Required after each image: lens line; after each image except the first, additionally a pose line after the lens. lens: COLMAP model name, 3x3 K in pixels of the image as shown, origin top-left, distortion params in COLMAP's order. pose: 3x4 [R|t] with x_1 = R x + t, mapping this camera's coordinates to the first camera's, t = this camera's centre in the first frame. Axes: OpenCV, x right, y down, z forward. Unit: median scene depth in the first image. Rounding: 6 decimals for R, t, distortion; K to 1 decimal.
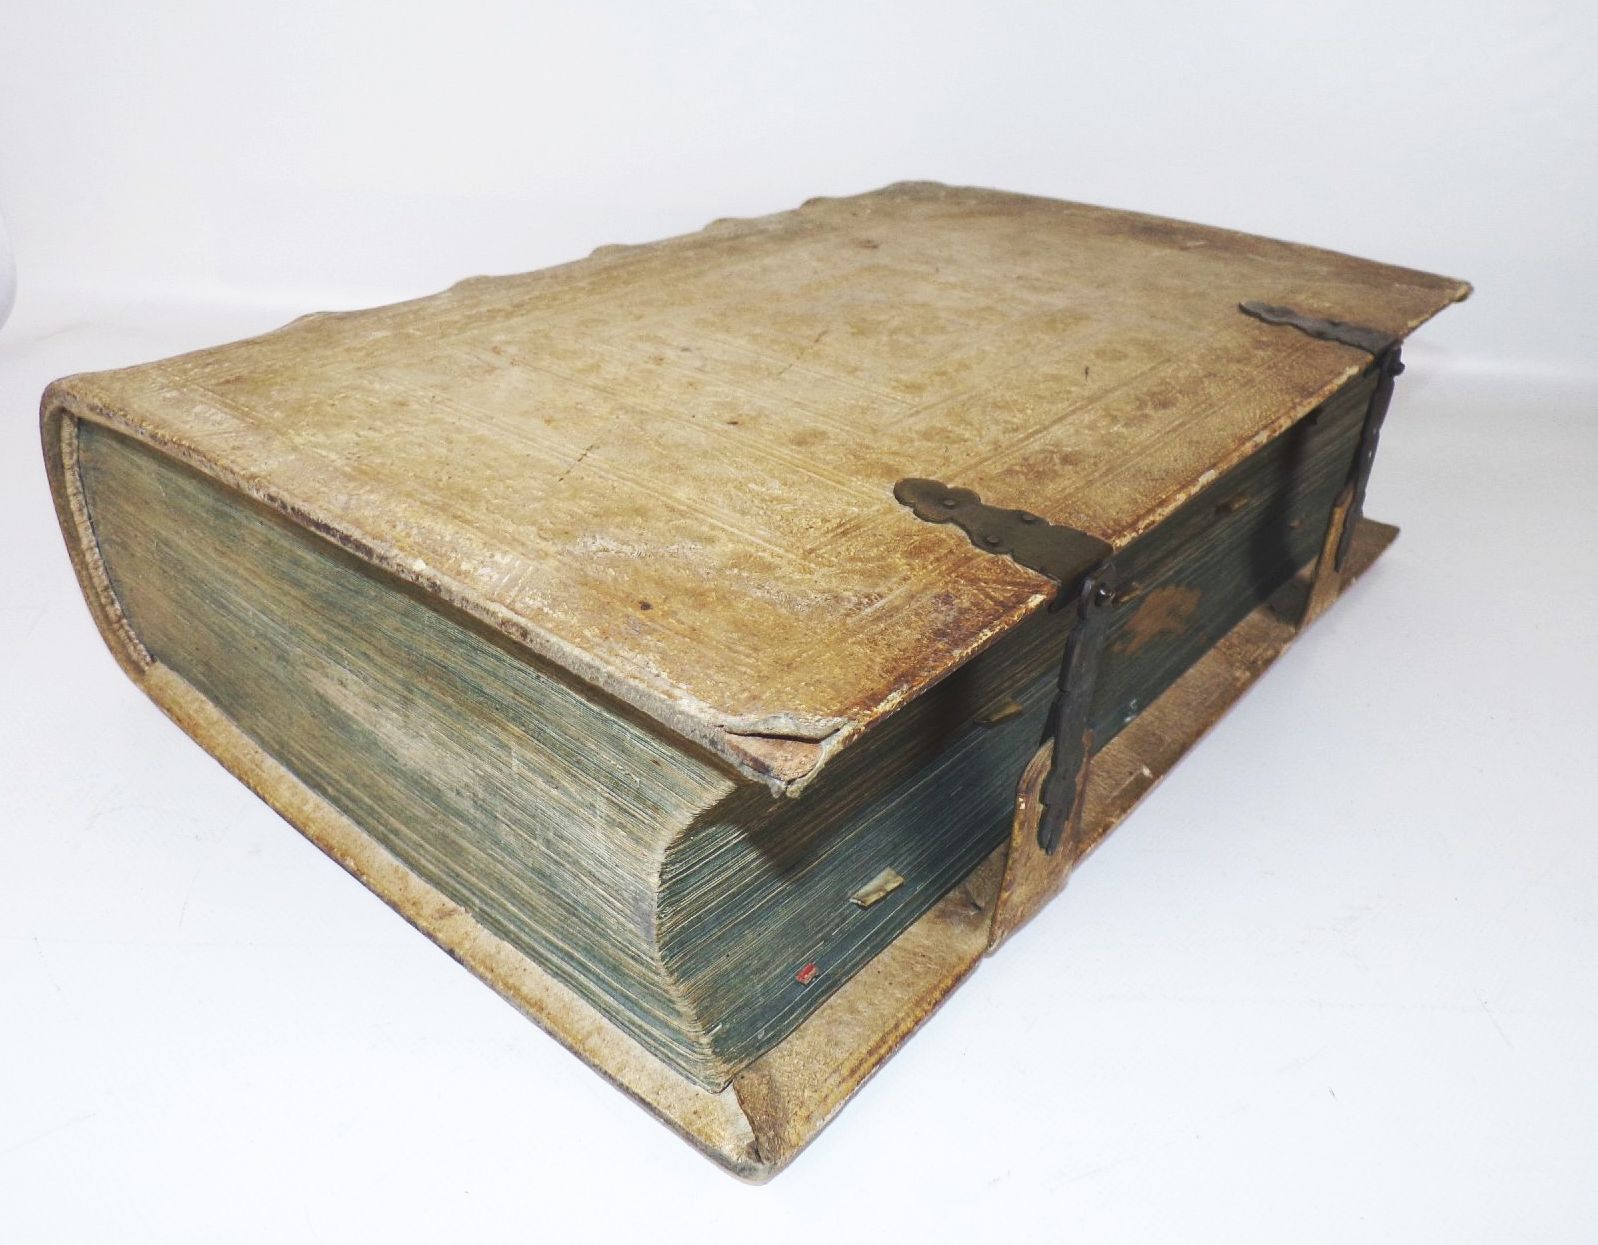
lens RADIAL K [[1172.6, 0, 745.7], [0, 1172.6, 757.5], [0, 0, 1]] dist [0.000757, -0.010033]
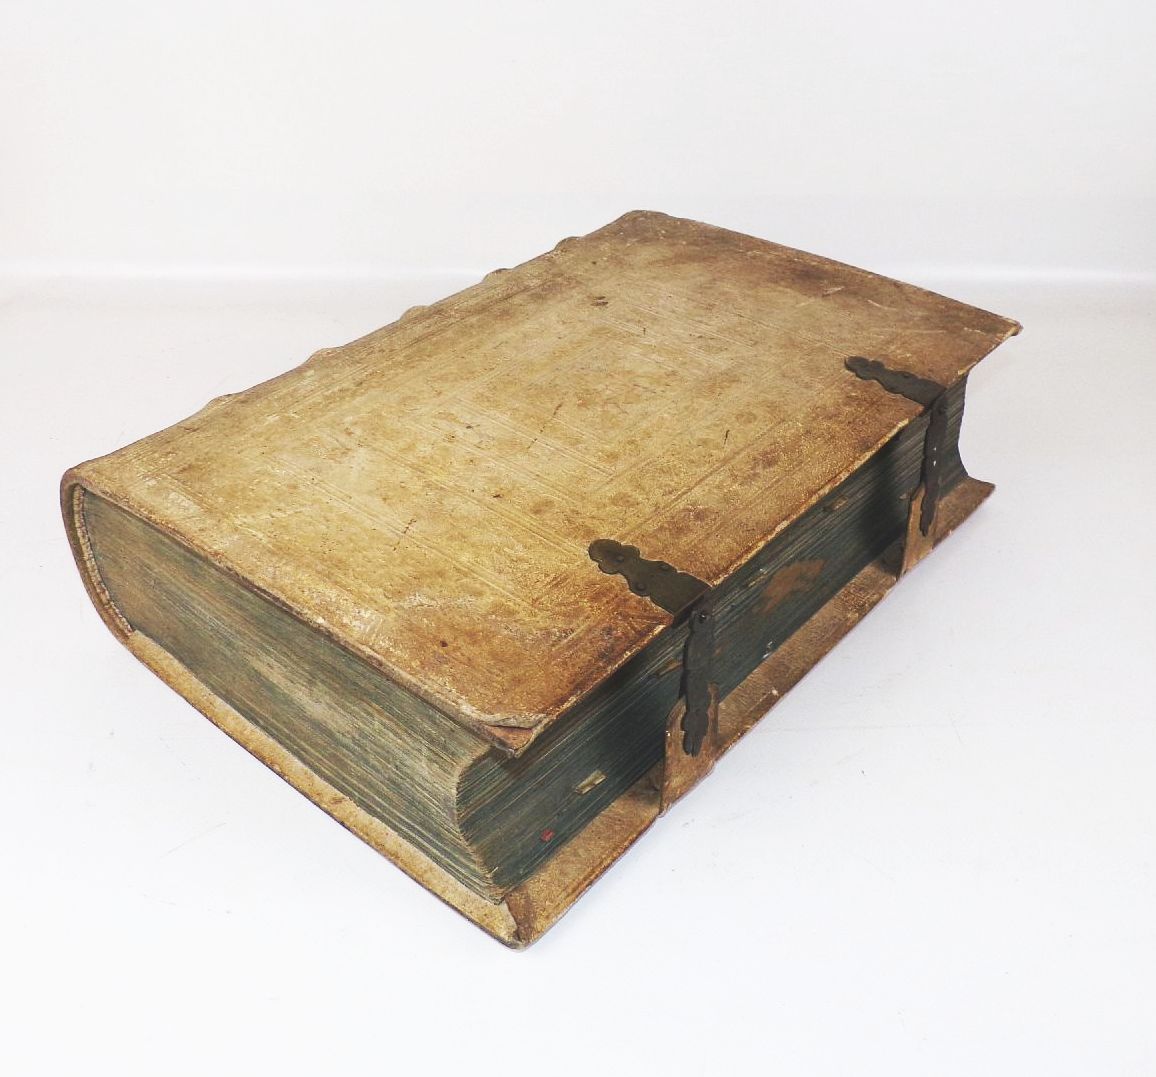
lens RADIAL K [[1152.4, 0, 570.2], [0, 1152.4, 636.8], [0, 0, 1]] dist [-0.014759, 0.000000]
pose [[0.999652, -0.026354, -0.001102, 0.090807], [0.026365, 0.997030, 0.072361, -0.207939], [-0.000809, -0.072364, 0.997378, -0.640206]]
